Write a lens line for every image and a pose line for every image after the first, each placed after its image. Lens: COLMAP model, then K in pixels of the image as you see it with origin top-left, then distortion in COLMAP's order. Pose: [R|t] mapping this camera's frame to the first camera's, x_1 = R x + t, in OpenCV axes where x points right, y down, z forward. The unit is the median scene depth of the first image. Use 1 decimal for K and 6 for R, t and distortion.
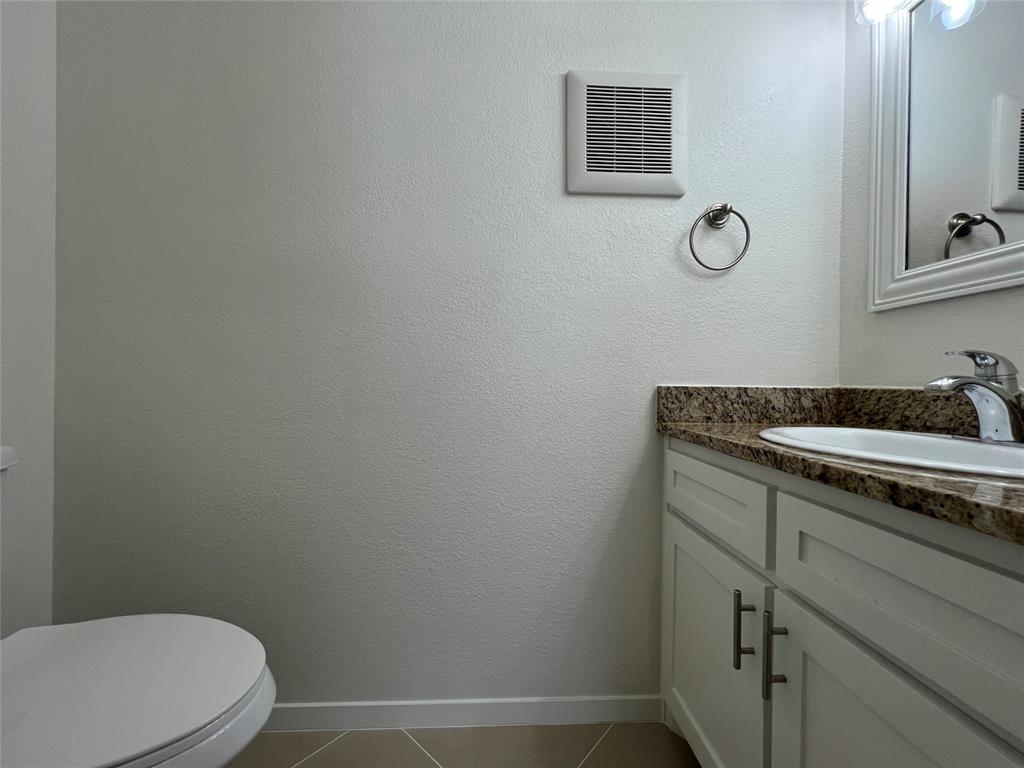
lens RADIAL K [[406.5, 0, 514.9], [0, 406.5, 384.6], [0, 0, 1]] dist [-0.008241, 0.001552]
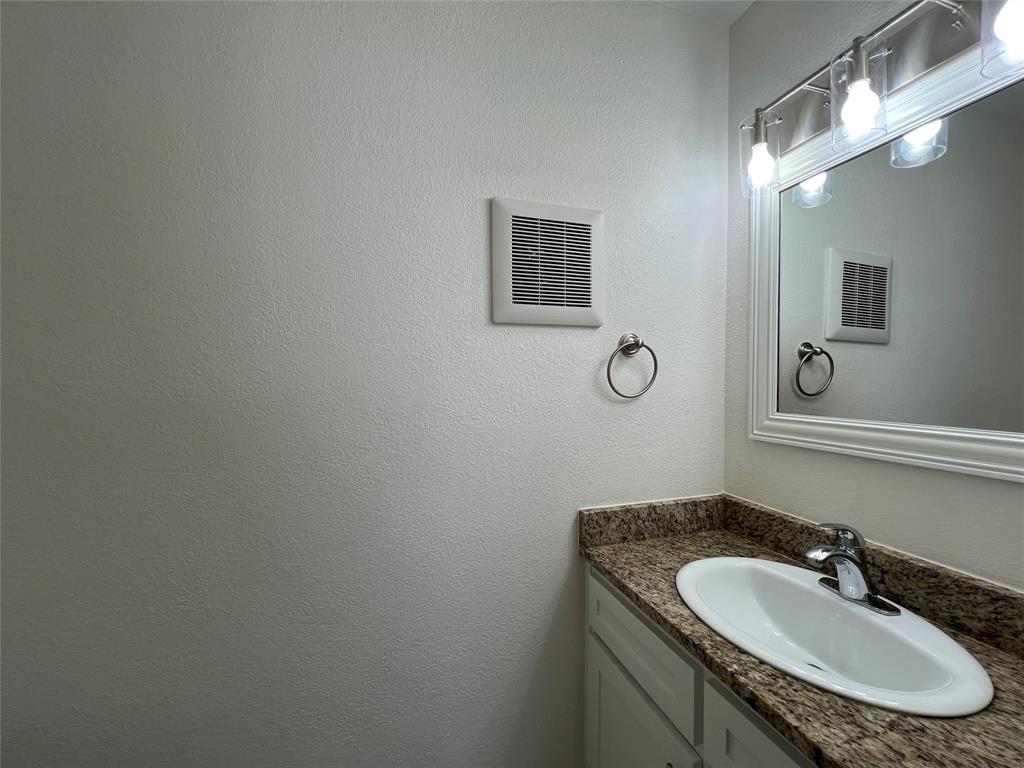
lens RADIAL K [[406.5, 0, 512.7], [0, 406.5, 383.3], [0, 0, 1]] dist [-0.008241, 0.001552]
pose [[0.964903, -0.011359, 0.262360, -0.081689], [0.009244, 0.999914, 0.009293, -0.337017], [-0.262443, -0.006541, 0.964925, 0.048927]]
